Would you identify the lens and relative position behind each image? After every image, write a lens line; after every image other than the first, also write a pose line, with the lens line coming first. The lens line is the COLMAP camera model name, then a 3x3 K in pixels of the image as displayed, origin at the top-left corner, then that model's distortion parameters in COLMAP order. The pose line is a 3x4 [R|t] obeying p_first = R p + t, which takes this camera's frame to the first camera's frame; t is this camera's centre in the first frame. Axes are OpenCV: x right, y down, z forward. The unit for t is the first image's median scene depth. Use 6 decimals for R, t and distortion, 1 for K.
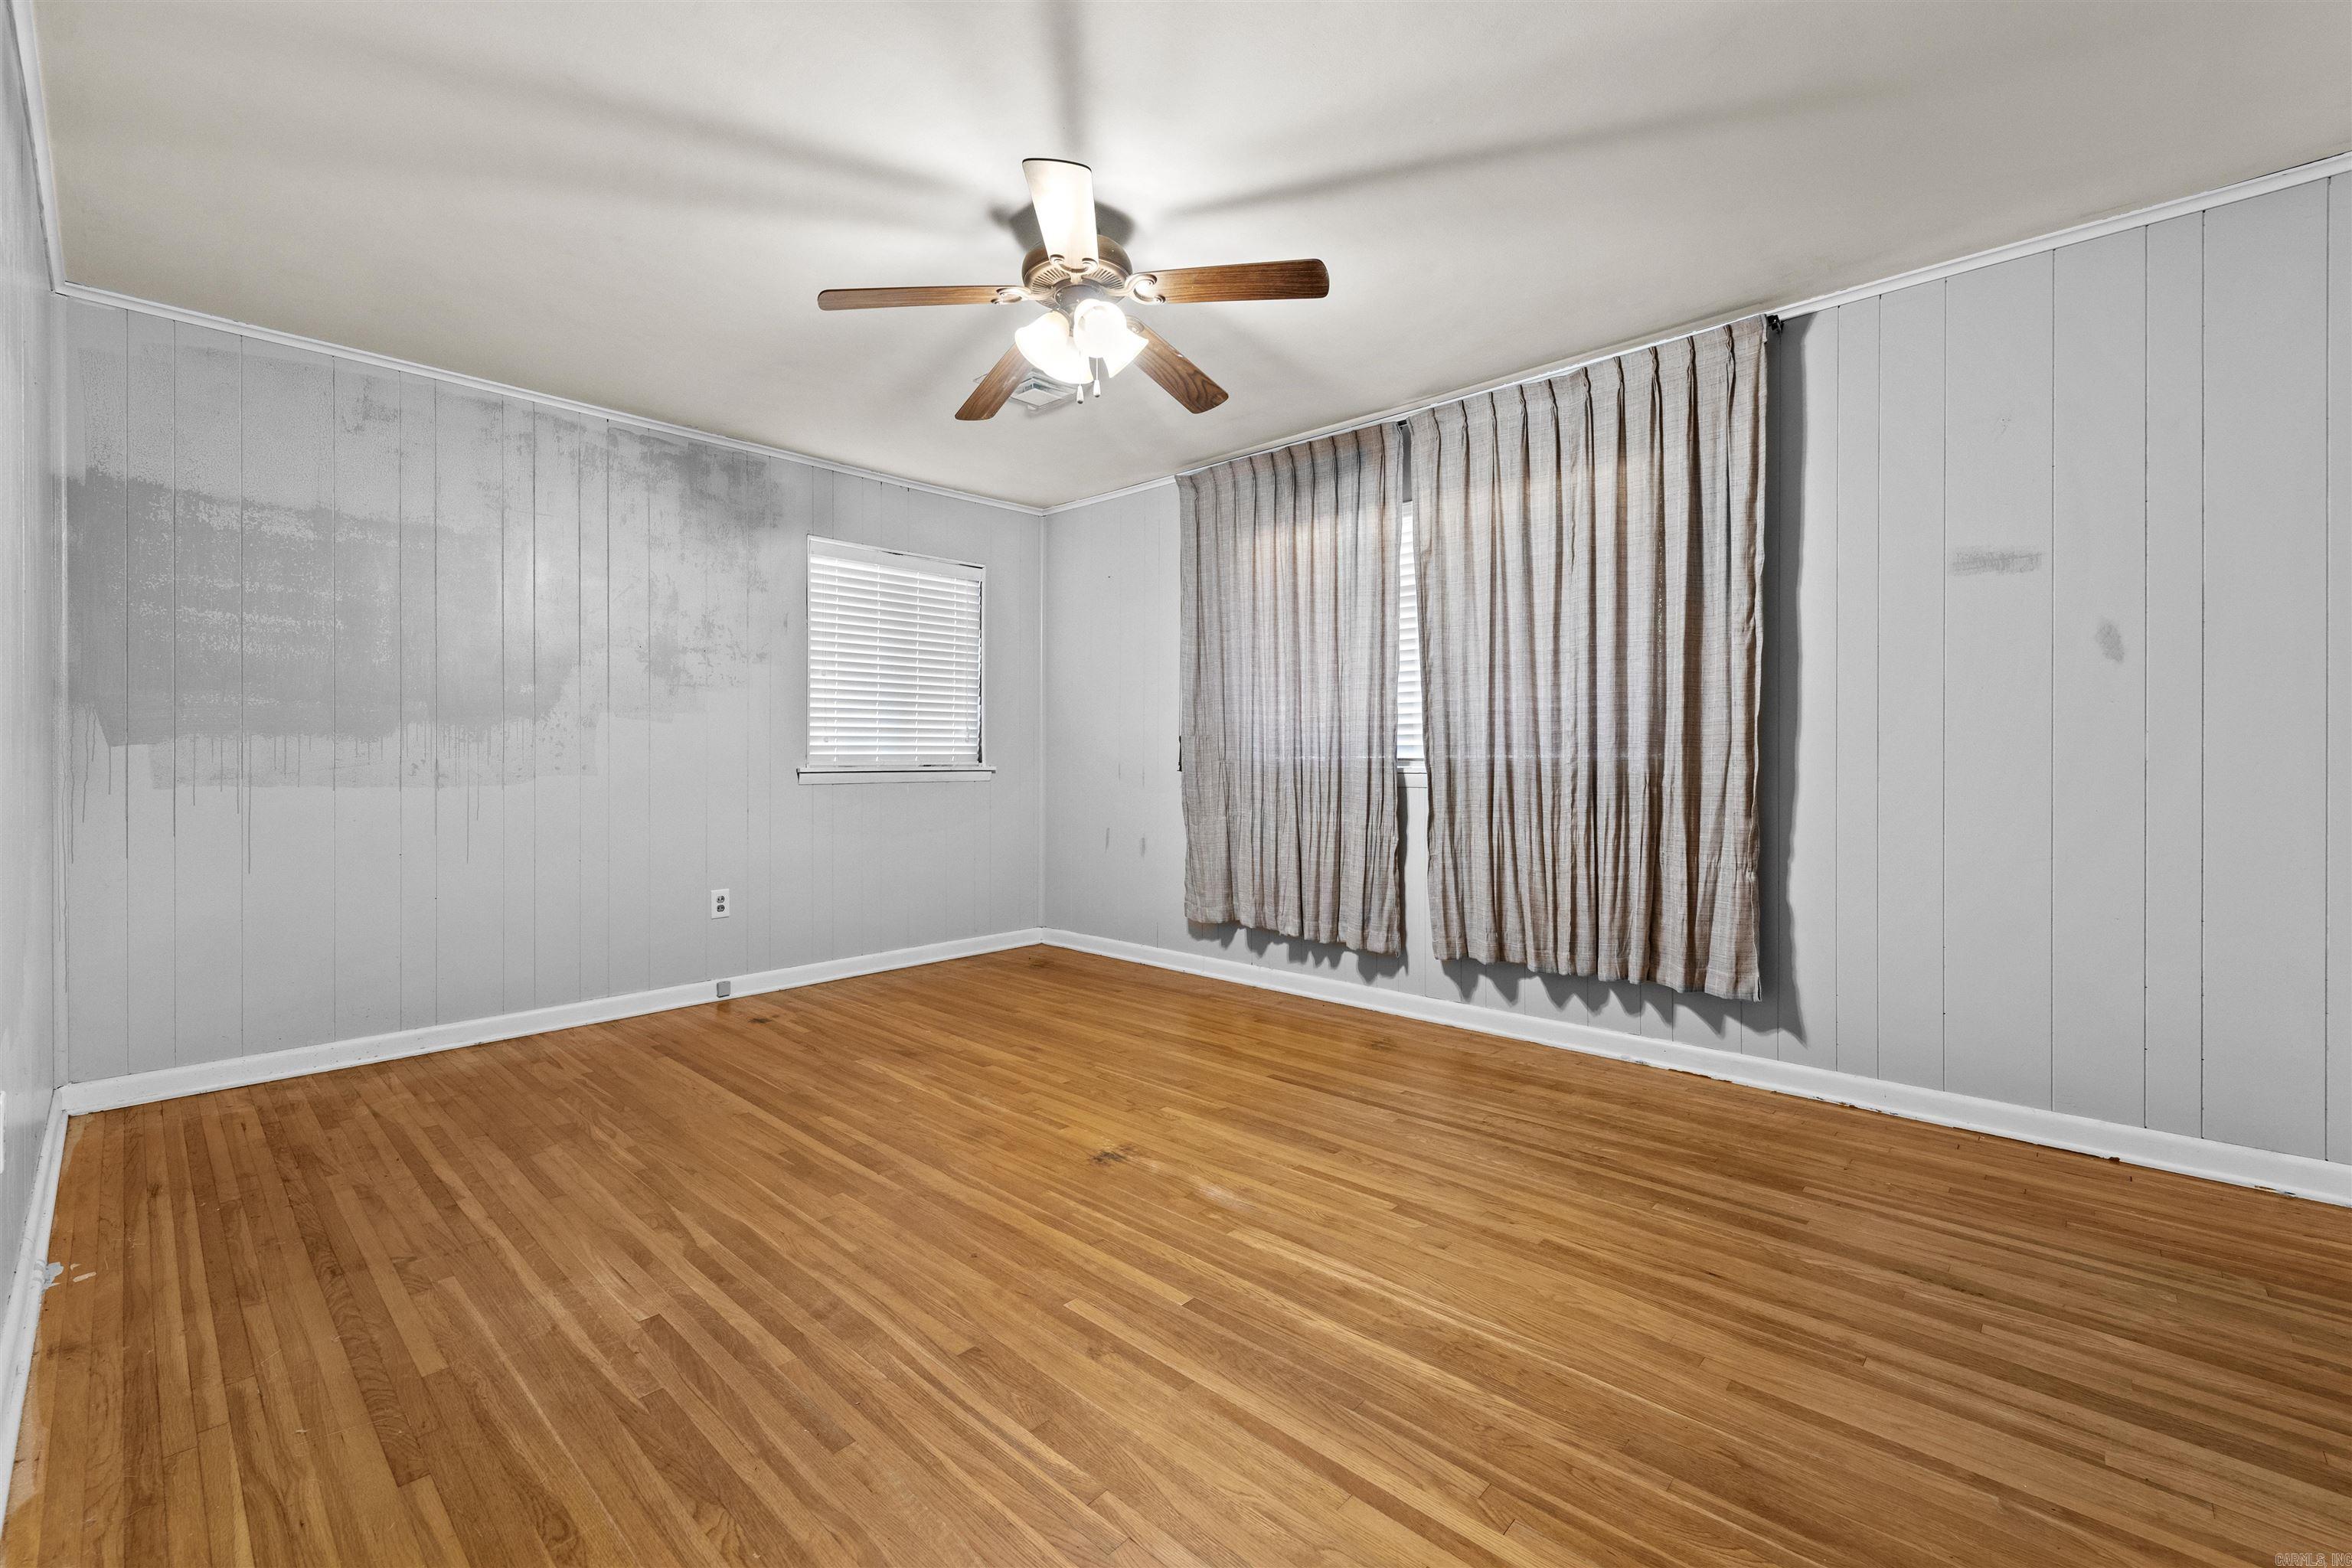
lens RADIAL K [[975.8, 0, 1160.2], [0, 975.8, 758.2], [0, 0, 1]] dist [0.003518, -0.003507]
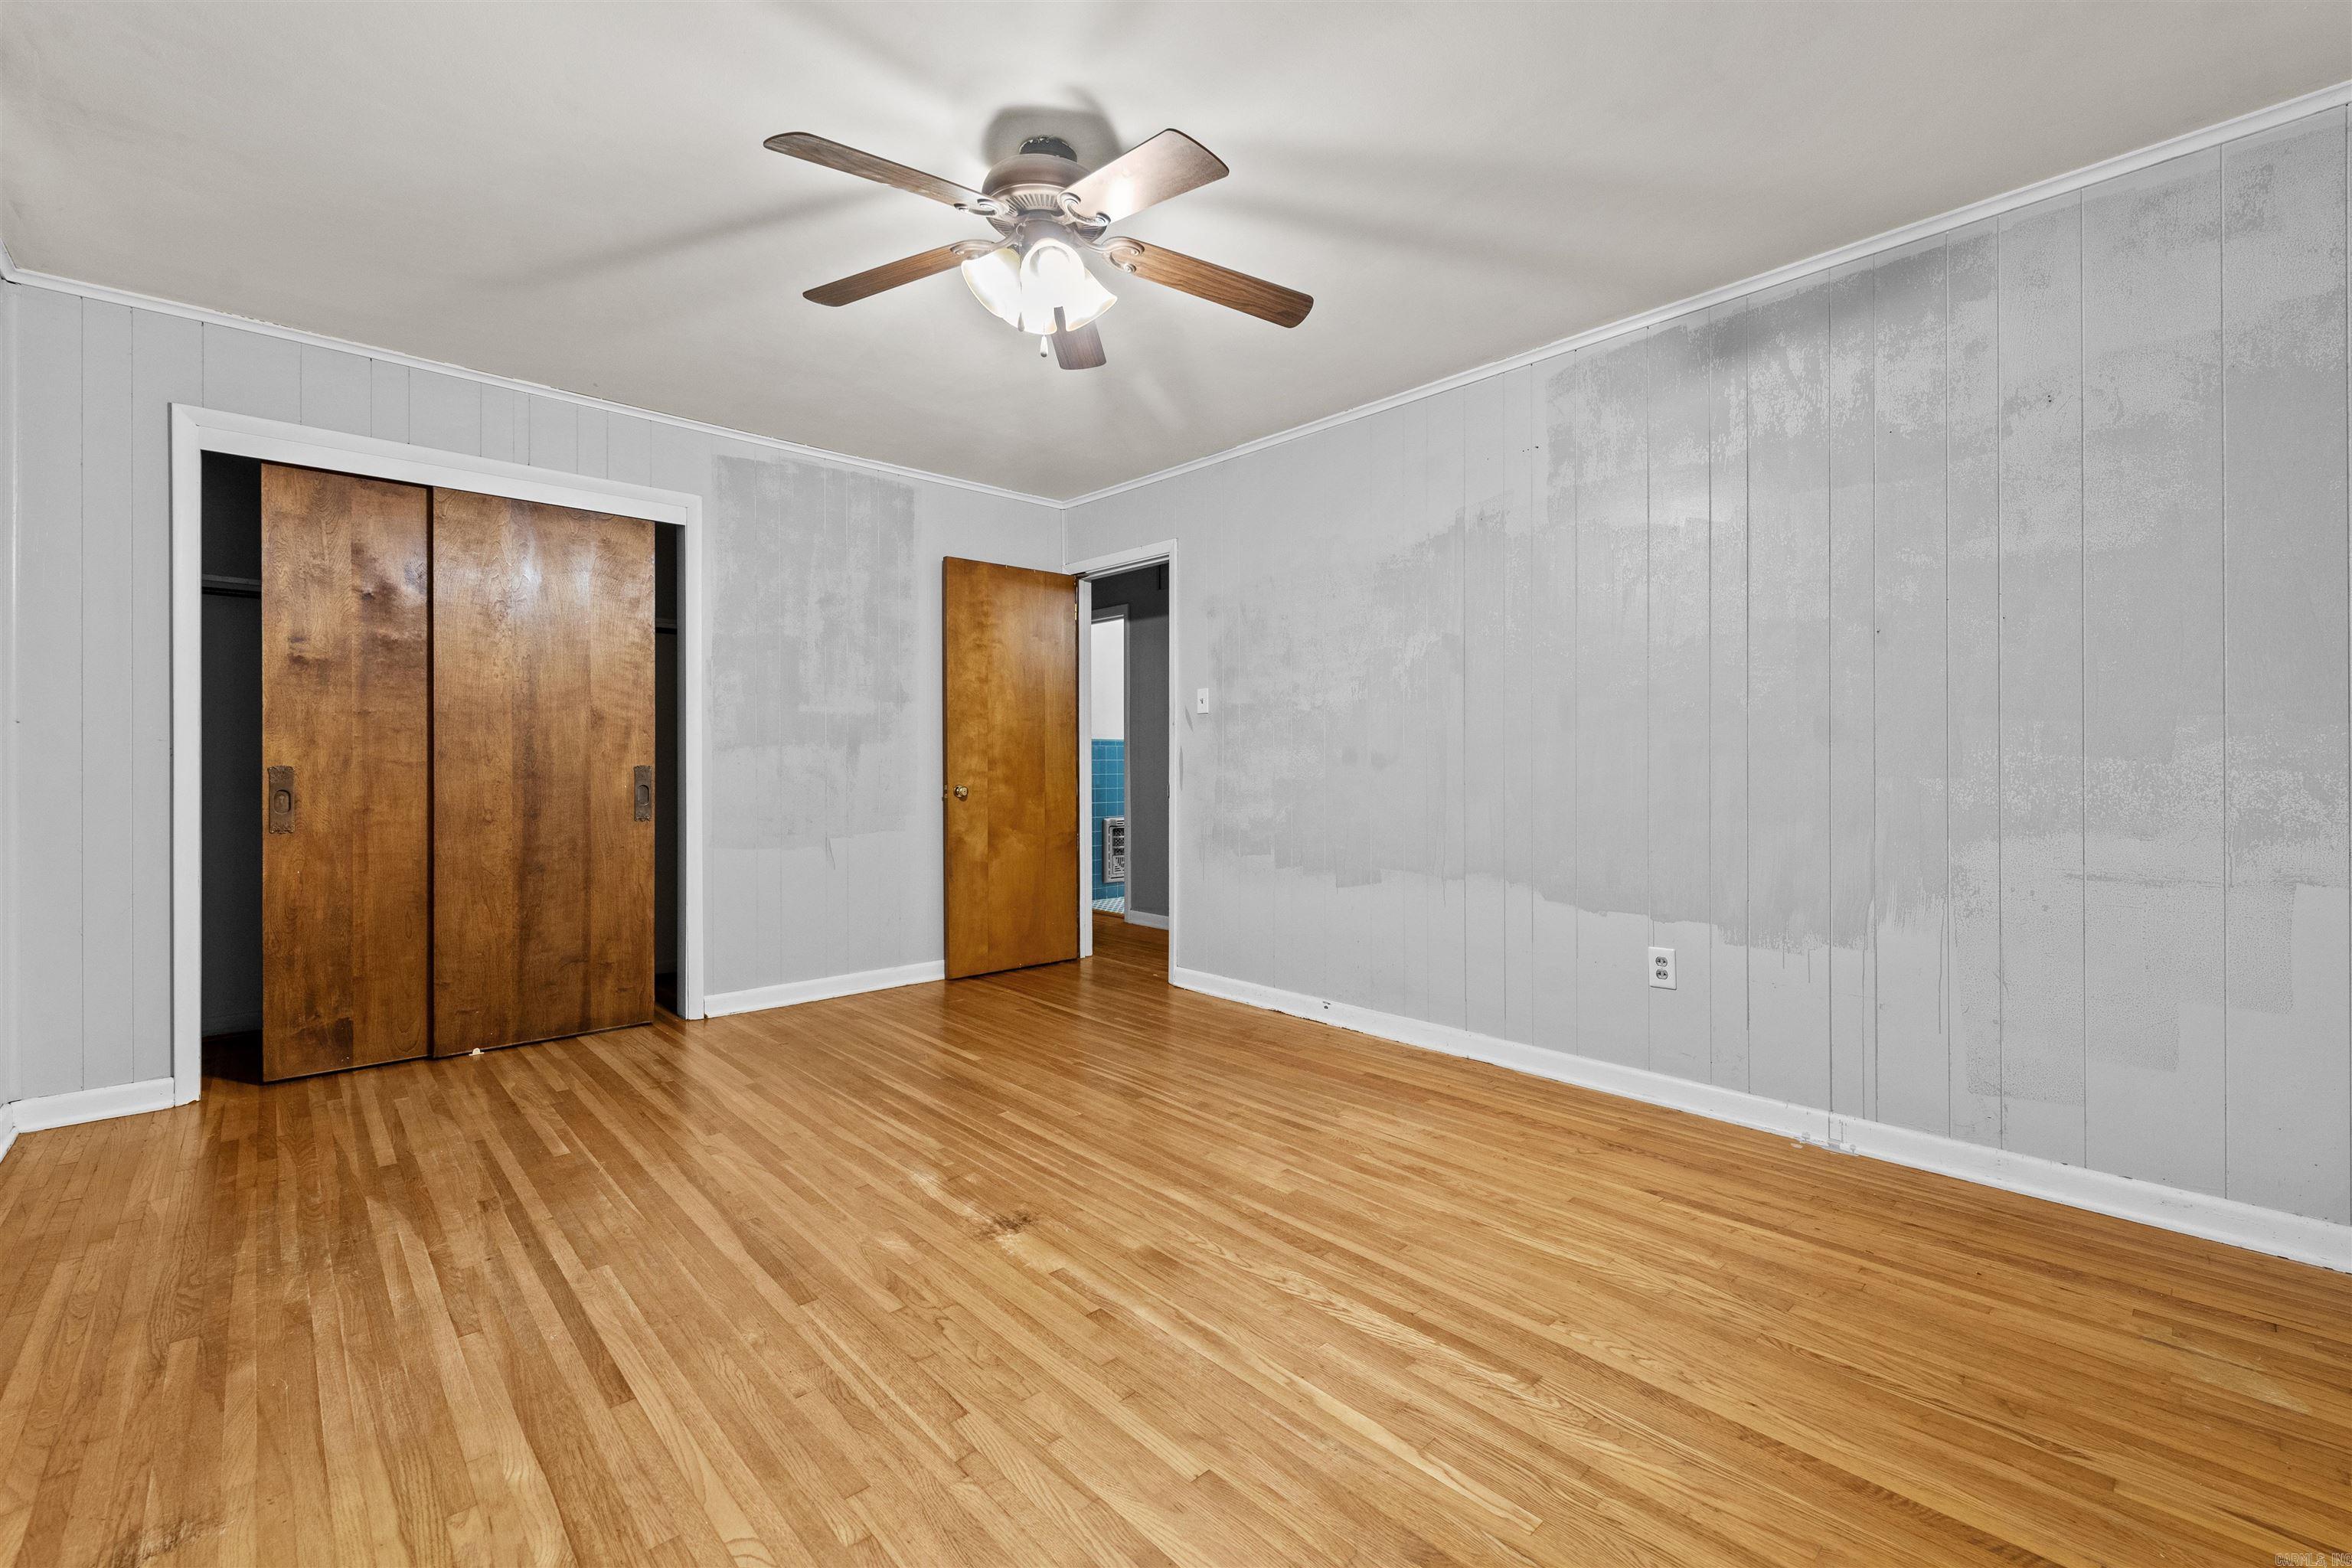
lens RADIAL K [[975.8, 0, 1160.2], [0, 975.8, 758.2], [0, 0, 1]] dist [0.003518, -0.003507]
pose [[-0.997497, 0.002931, 0.070641, -0.243818], [0.002262, 0.999952, -0.009540, 0.004061], [-0.070666, -0.009356, -0.997456, 1.845585]]
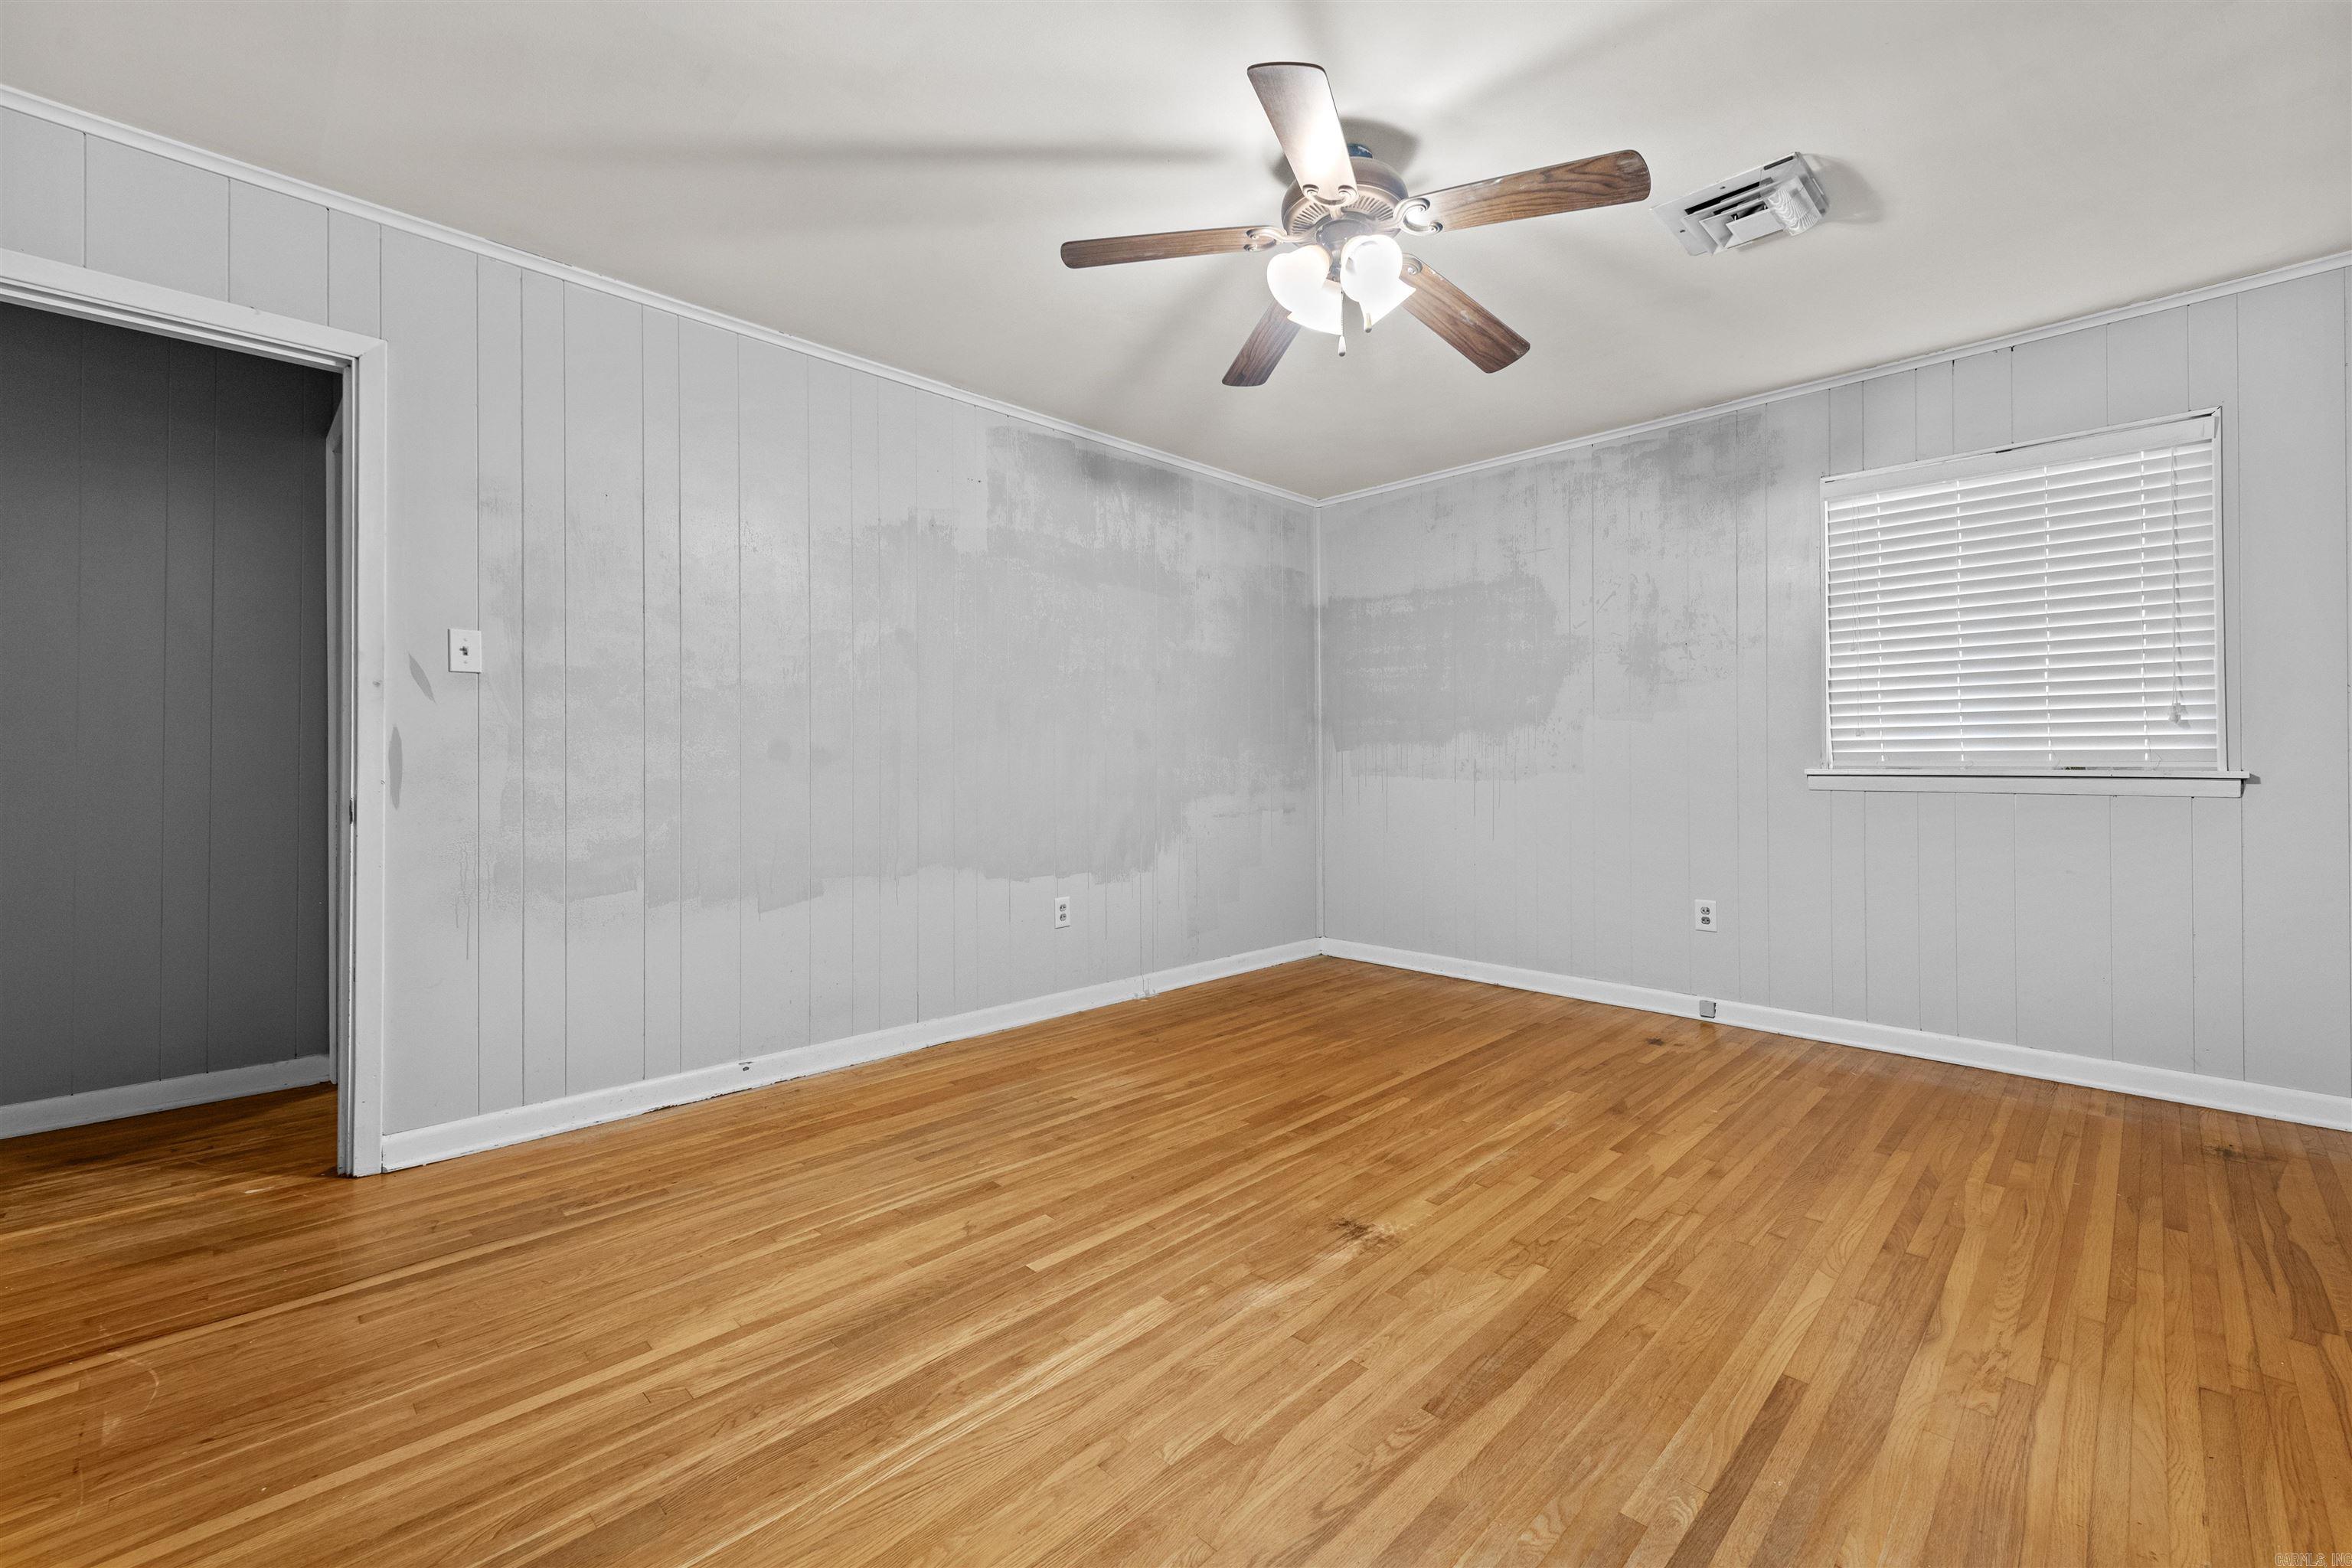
lens RADIAL K [[968.3, 0, 1174.8], [0, 968.3, 753.0], [0, 0, 1]] dist [0.009330, -0.005610]
pose [[-0.030185, -0.005894, -0.999527, 0.789656], [0.003265, 0.999977, -0.005995, -0.000709], [0.999539, -0.003444, -0.030165, 0.864666]]
